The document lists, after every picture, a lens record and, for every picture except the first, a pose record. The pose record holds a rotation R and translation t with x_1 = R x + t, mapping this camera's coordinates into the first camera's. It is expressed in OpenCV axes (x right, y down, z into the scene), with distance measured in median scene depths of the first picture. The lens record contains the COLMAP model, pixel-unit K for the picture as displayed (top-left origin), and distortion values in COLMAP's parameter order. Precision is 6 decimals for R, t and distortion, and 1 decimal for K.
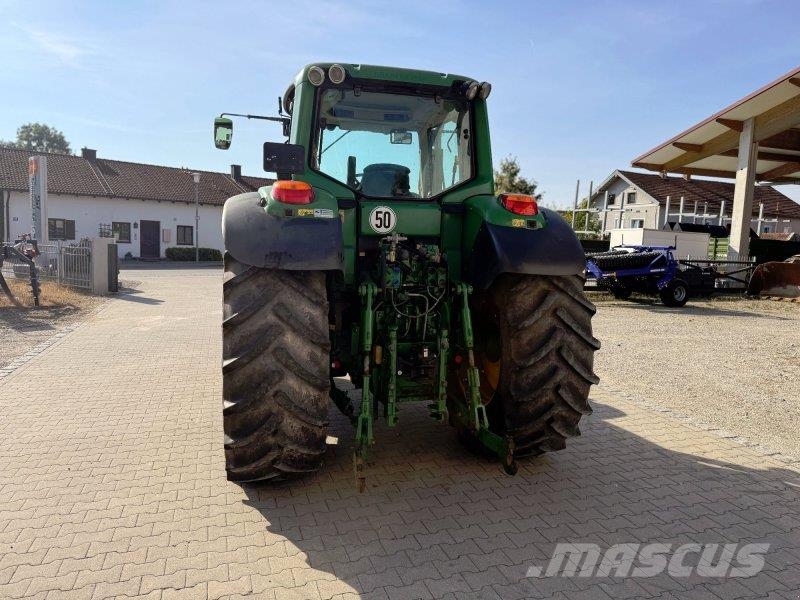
lens RADIAL K [[553.7, 0, 397.5], [0, 553.7, 306.0], [0, 0, 1]] dist [0.073847, -0.084138]
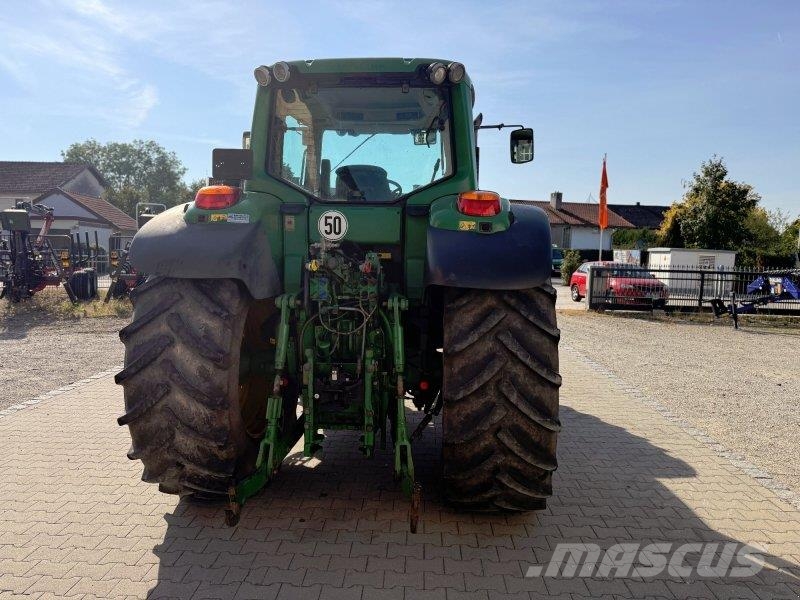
lens RADIAL K [[556.8, 0, 401.2], [0, 556.8, 308.2], [0, 0, 1]] dist [0.058150, -0.075976]
pose [[0.940780, 0.026756, -0.337962, 0.409183], [-0.035281, 0.999195, -0.019106, -0.007351], [0.337178, 0.029898, 0.940966, 0.193594]]
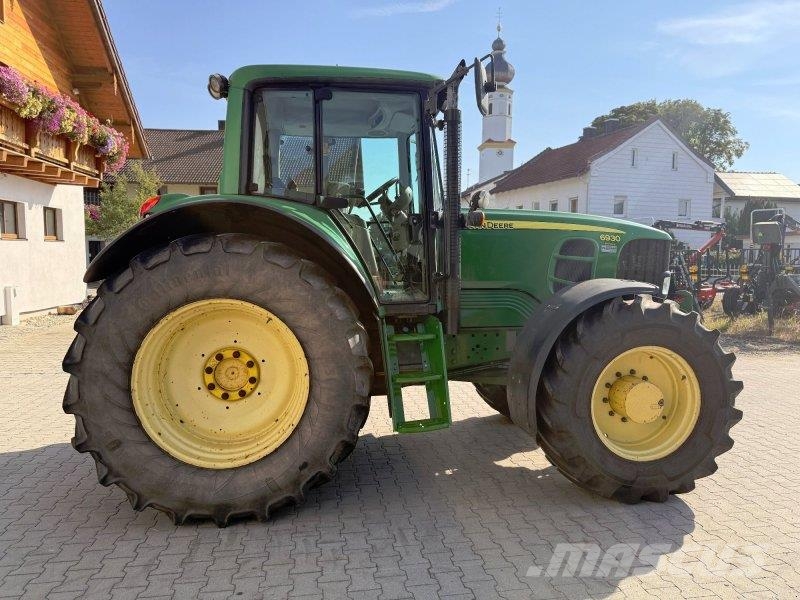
lens RADIAL K [[559.7, 0, 400.9], [0, 559.7, 303.7], [0, 0, 1]] dist [0.065179, -0.083919]
pose [[-0.144705, 0.050707, -0.988175, 1.122757], [-0.121195, 0.990258, 0.068562, -0.144077], [0.982025, 0.129683, -0.137149, 1.593250]]
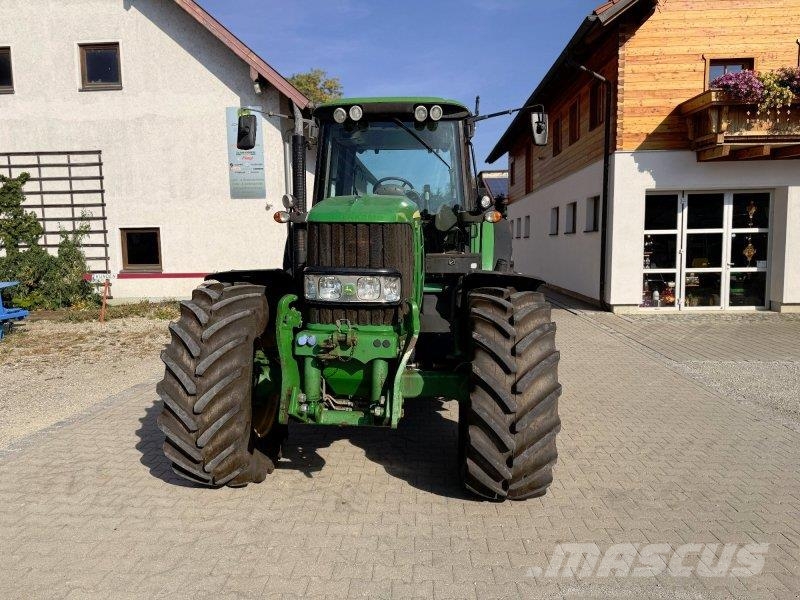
lens RADIAL K [[560.7, 0, 400.0], [0, 560.7, 300.0], [0, 0, 1]] dist [0.045152, -0.055362]
pose [[-0.940087, -0.060152, 0.335586, -0.583882], [0.014232, 0.976531, 0.214907, -0.330377], [-0.340637, 0.206807, -0.917168, 2.719975]]
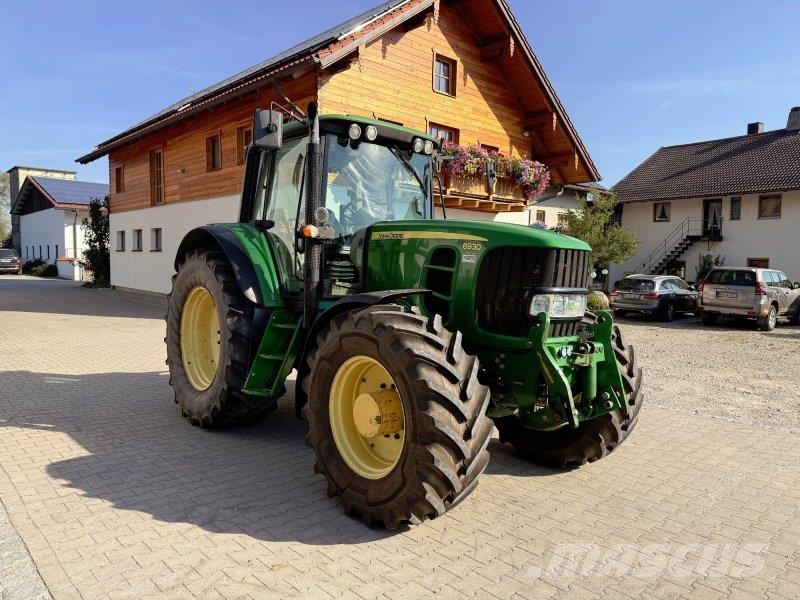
lens RADIAL K [[559.7, 0, 400.9], [0, 559.7, 303.7], [0, 0, 1]] dist [0.065179, -0.083919]
pose [[-0.897685, -0.023951, -0.439987, 0.464871], [-0.102531, 0.982467, 0.155708, -0.294879], [0.428543, 0.184889, -0.884402, 2.719109]]
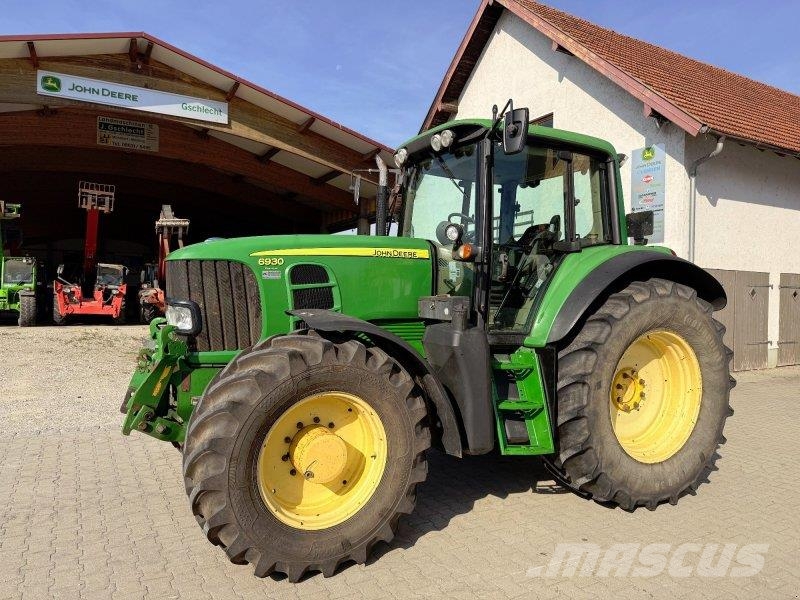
lens RADIAL K [[561.9, 0, 400.0], [0, 561.9, 300.0], [0, 0, 1]] dist [0.049226, -0.060378]
pose [[-0.214123, -0.049614, 0.975546, -1.306089], [0.083128, 0.994161, 0.068807, -0.231934], [-0.973263, 0.095828, -0.208748, 1.786903]]
